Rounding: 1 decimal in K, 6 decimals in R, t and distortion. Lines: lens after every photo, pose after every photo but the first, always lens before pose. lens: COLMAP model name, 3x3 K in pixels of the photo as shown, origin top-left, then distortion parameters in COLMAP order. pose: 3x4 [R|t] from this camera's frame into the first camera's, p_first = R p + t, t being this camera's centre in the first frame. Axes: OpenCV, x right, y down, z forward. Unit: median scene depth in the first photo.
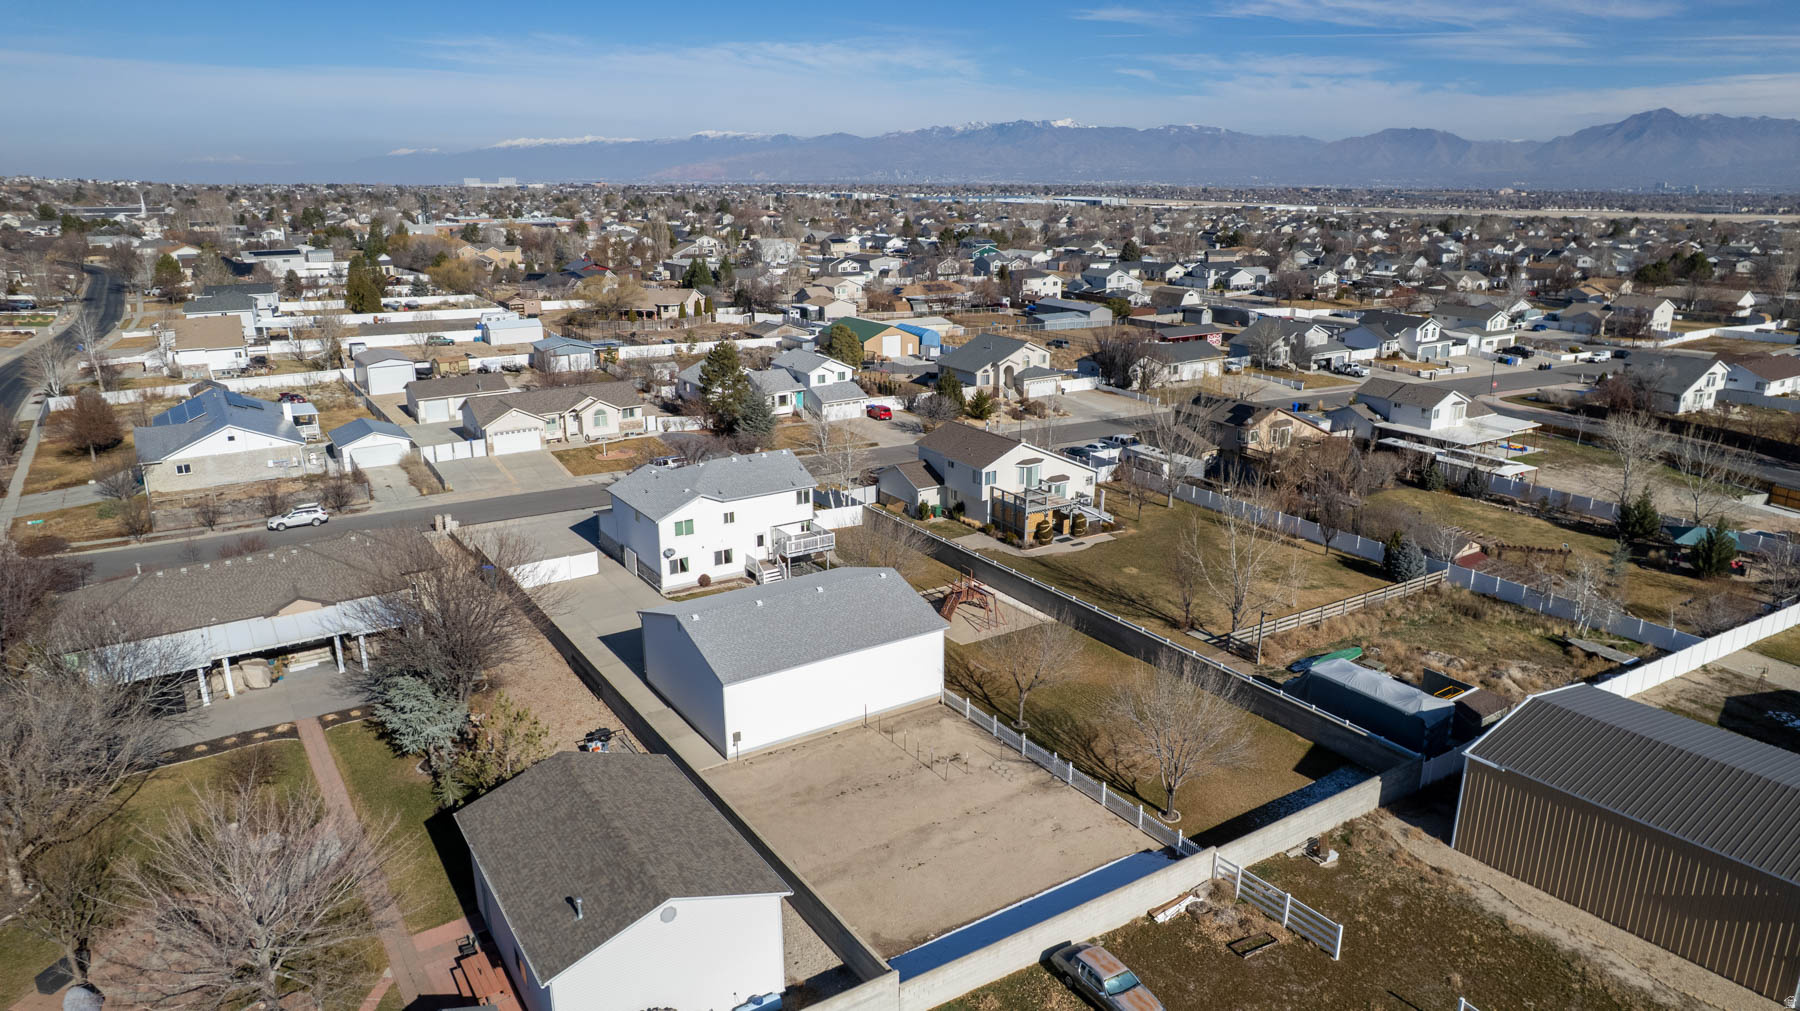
lens RADIAL K [[1155.5, 0, 900.0], [0, 1155.5, 505.5], [0, 0, 1]] dist [-0.073188, 0.064523]
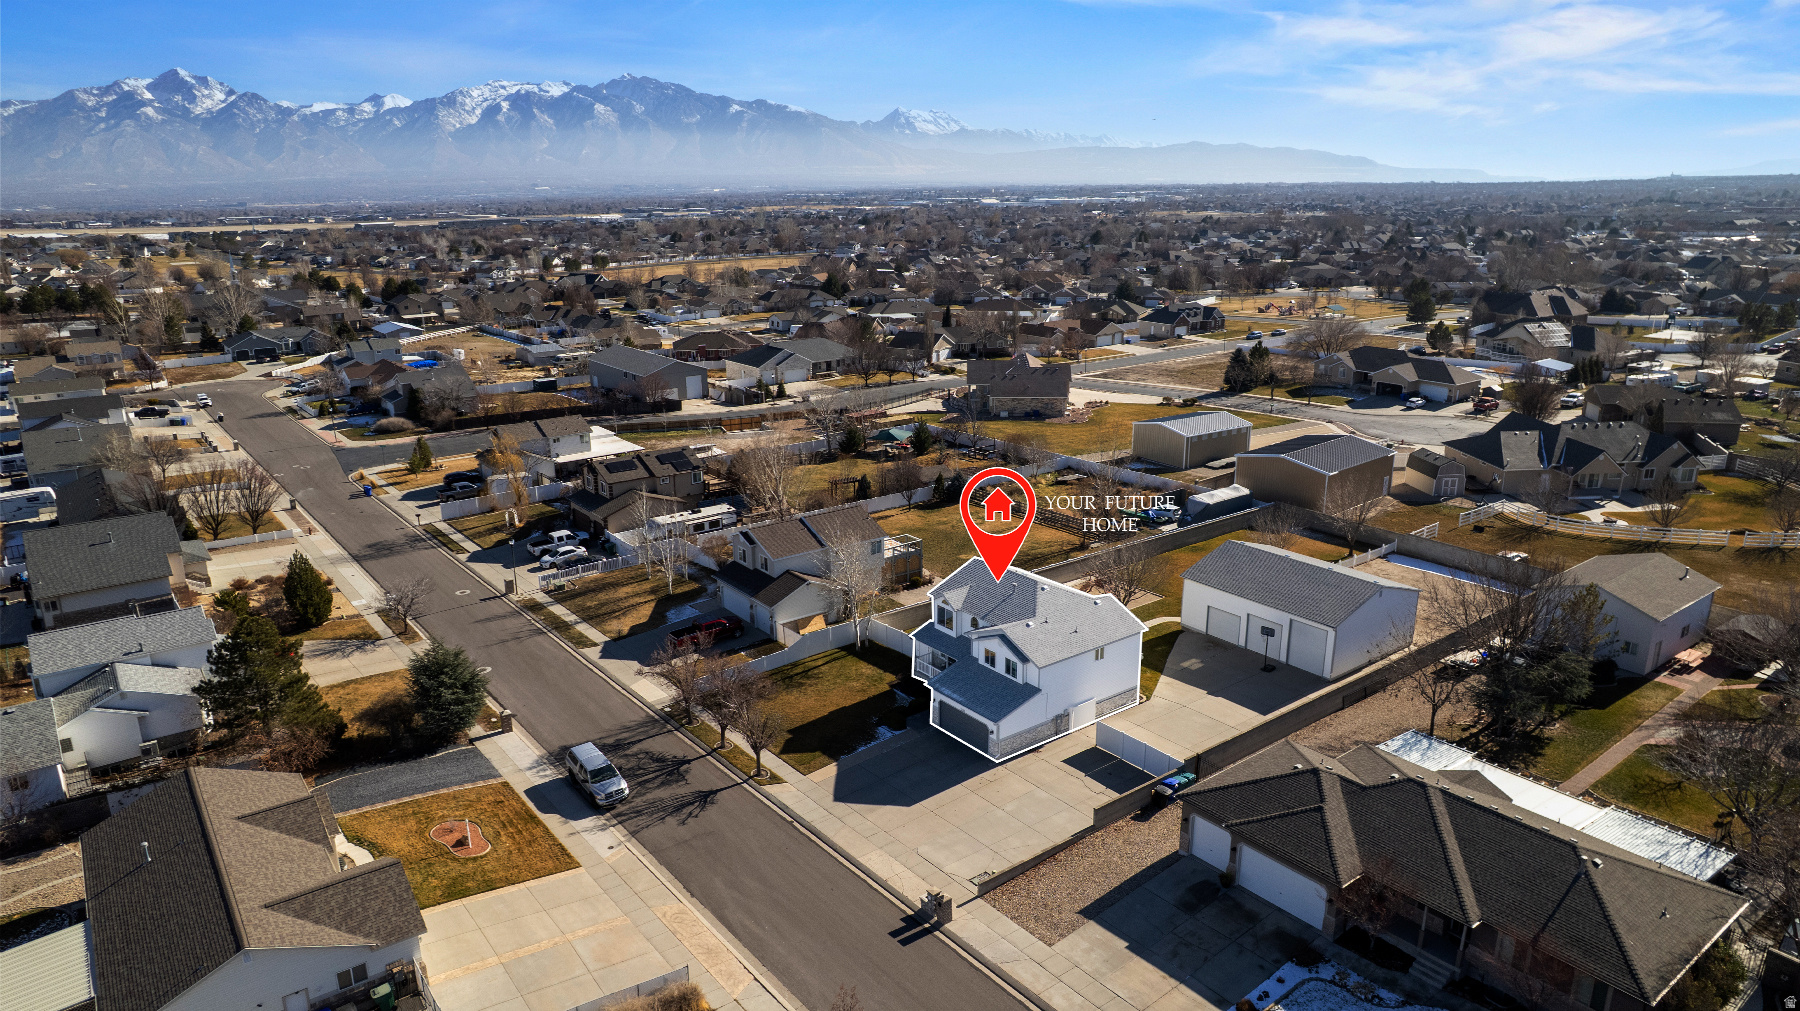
lens RADIAL K [[1155.5, 0, 900.0], [0, 1155.5, 505.5], [0, 0, 1]] dist [-0.073188, 0.064523]
pose [[-0.073363, -0.277900, 0.957804, -1.004211], [0.285033, 0.914490, 0.287165, -0.383536], [-0.955706, 0.294073, 0.012121, 1.068640]]
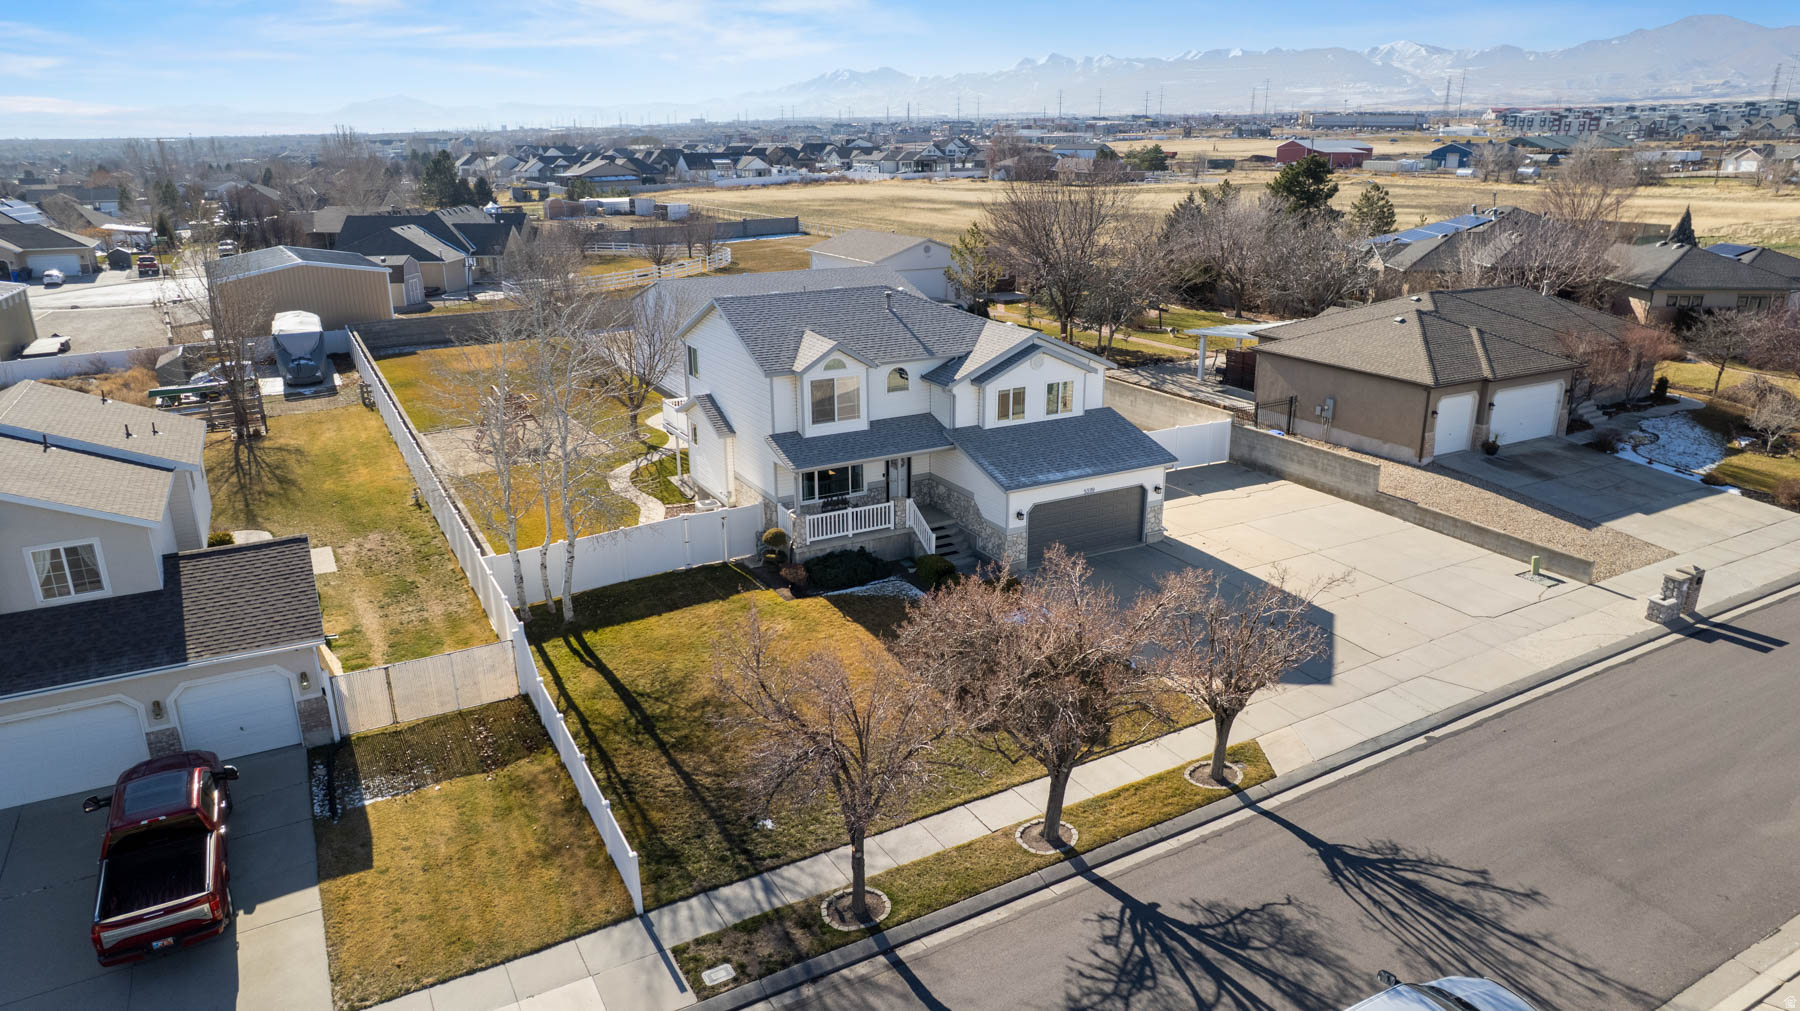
lens RADIAL K [[1155.5, 0, 900.0], [0, 1155.5, 505.5], [0, 0, 1]] dist [-0.073188, 0.064523]
pose [[-0.997373, -0.015881, 0.070671, -0.205023], [0.026665, 0.826646, 0.562090, -0.234711], [-0.067346, 0.562498, -0.824051, 1.444983]]
